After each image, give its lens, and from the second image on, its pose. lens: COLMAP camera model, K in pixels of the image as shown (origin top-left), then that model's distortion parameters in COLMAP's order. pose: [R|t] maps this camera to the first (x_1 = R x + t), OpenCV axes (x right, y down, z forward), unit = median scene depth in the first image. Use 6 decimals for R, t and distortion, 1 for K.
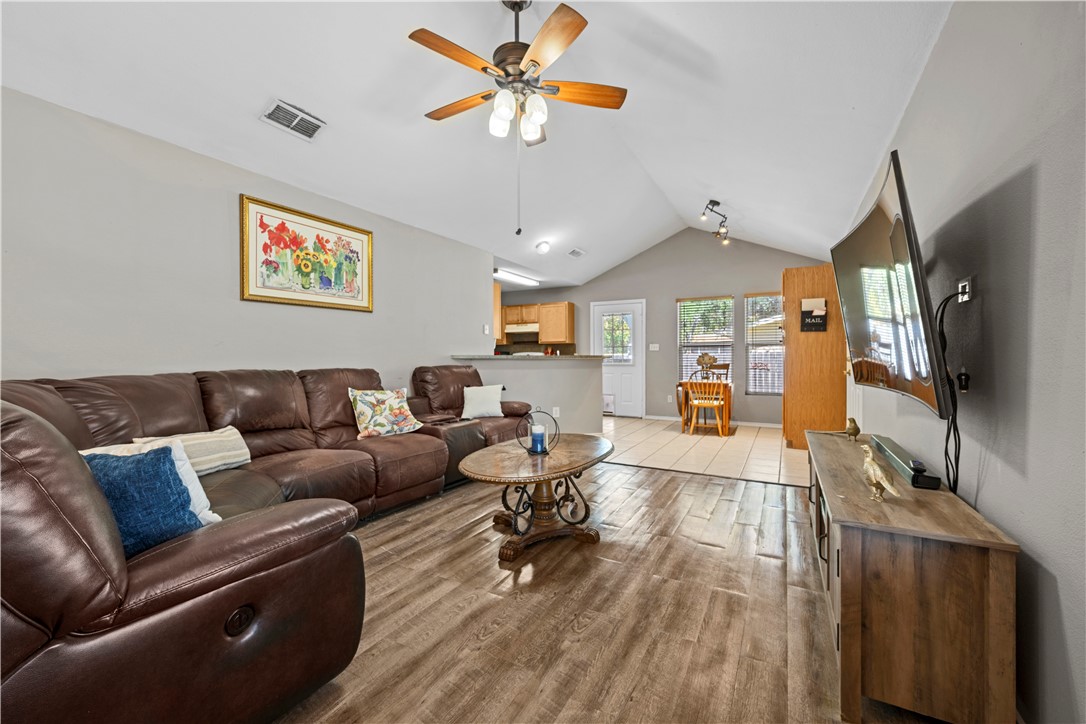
lens RADIAL K [[428.5, 0, 547.1], [0, 428.5, 365.8], [0, 0, 1]] dist [0.001138, -0.000120]
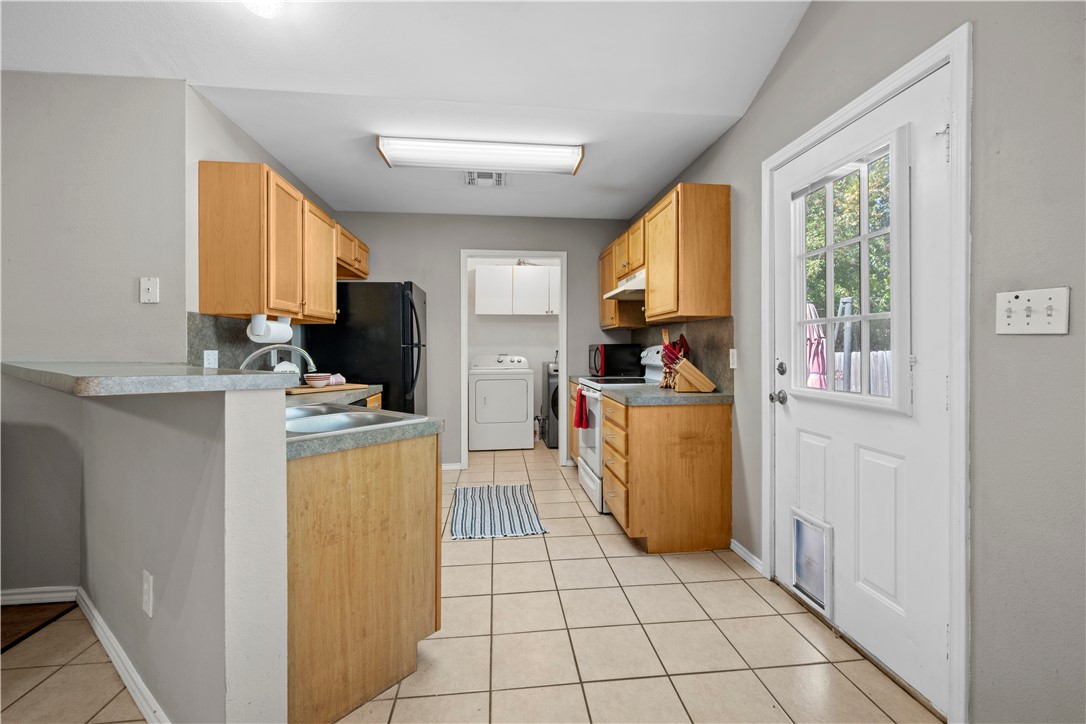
lens RADIAL K [[469.1, 0, 548.2], [0, 469.1, 346.4], [0, 0, 1]] dist [-0.000051, -0.000122]
pose [[0.581515, -0.001406, -0.813535, 0.599911], [-0.014074, 0.999831, -0.011788, -0.056624], [0.813414, 0.018305, 0.581397, 1.617463]]
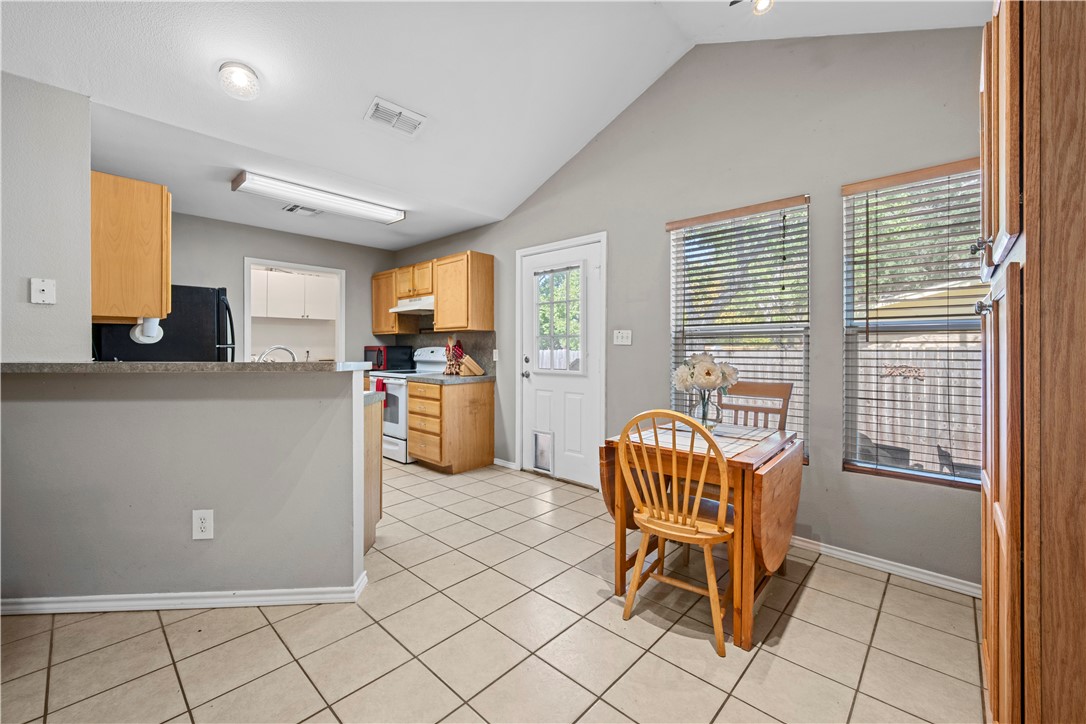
lens RADIAL K [[438.1, 0, 549.6], [0, 438.1, 347.6], [0, 0, 1]] dist [0.000456, 0.000029]
pose [[0.972679, 0.003370, -0.232131, 0.593580], [-0.008066, 0.999782, -0.019281, -0.048460], [0.232015, 0.020627, 0.972493, 1.126622]]
